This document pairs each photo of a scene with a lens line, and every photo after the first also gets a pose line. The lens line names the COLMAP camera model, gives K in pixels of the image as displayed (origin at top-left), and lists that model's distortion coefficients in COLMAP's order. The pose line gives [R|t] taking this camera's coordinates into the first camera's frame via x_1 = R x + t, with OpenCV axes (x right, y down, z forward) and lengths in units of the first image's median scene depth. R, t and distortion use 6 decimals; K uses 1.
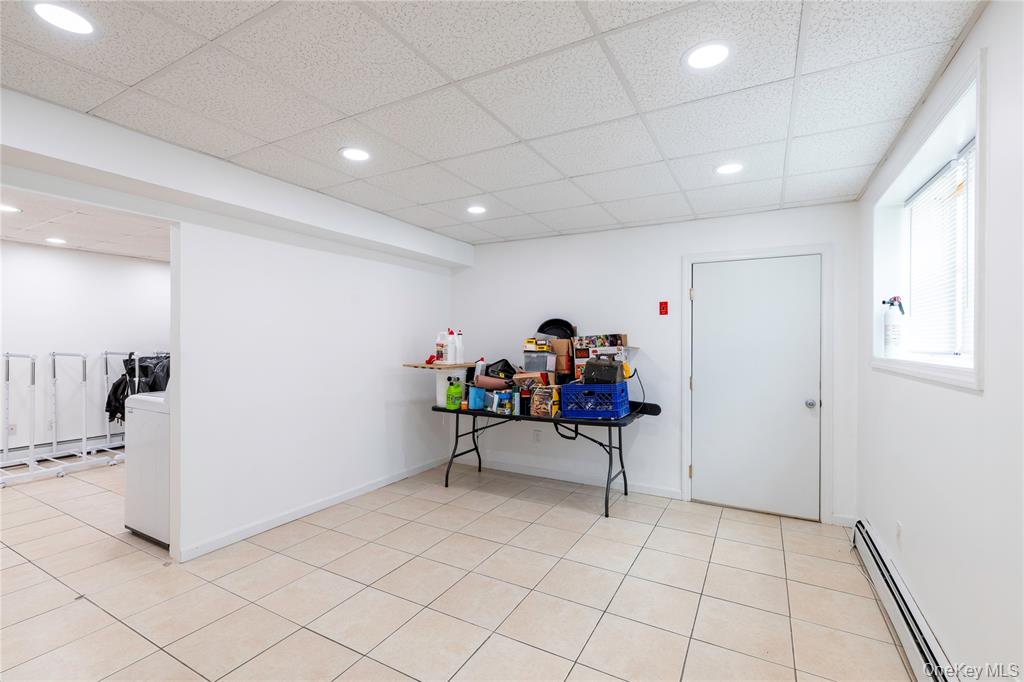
lens RADIAL K [[454.1, 0, 510.6], [0, 454.1, 342.2], [0, 0, 1]] dist [-0.001664, -0.000116]
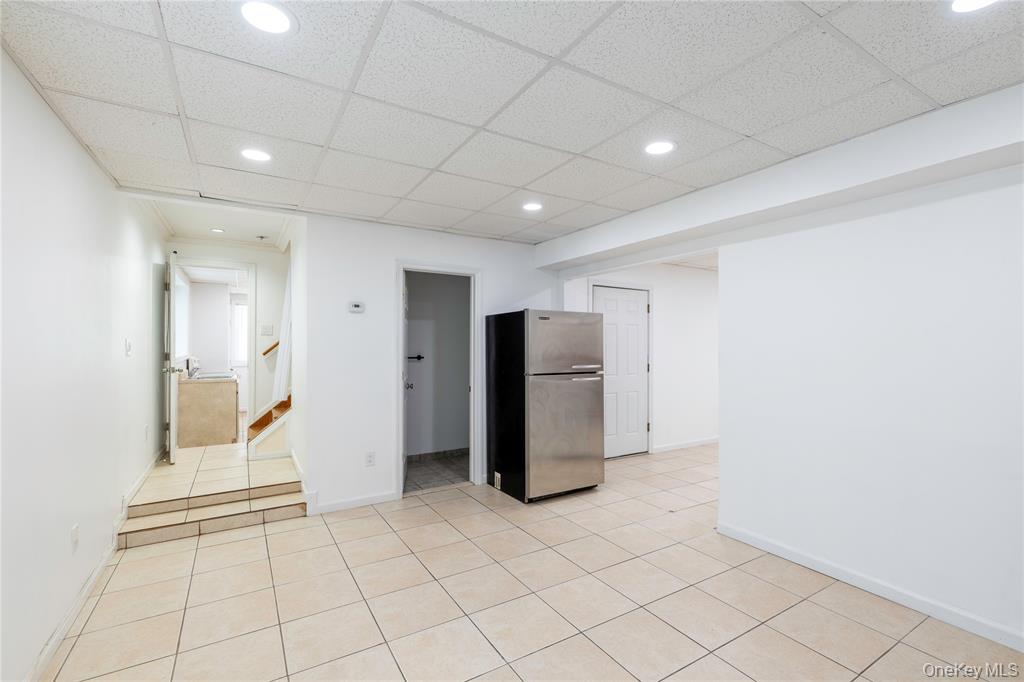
lens RADIAL K [[454.1, 0, 515.3], [0, 454.1, 346.1], [0, 0, 1]] dist [-0.001664, -0.000116]
pose [[-0.492484, -0.001068, -0.870321, 0.505394], [-0.006784, 0.999974, 0.002612, -0.003985], [0.870295, 0.007191, -0.492478, 0.977068]]
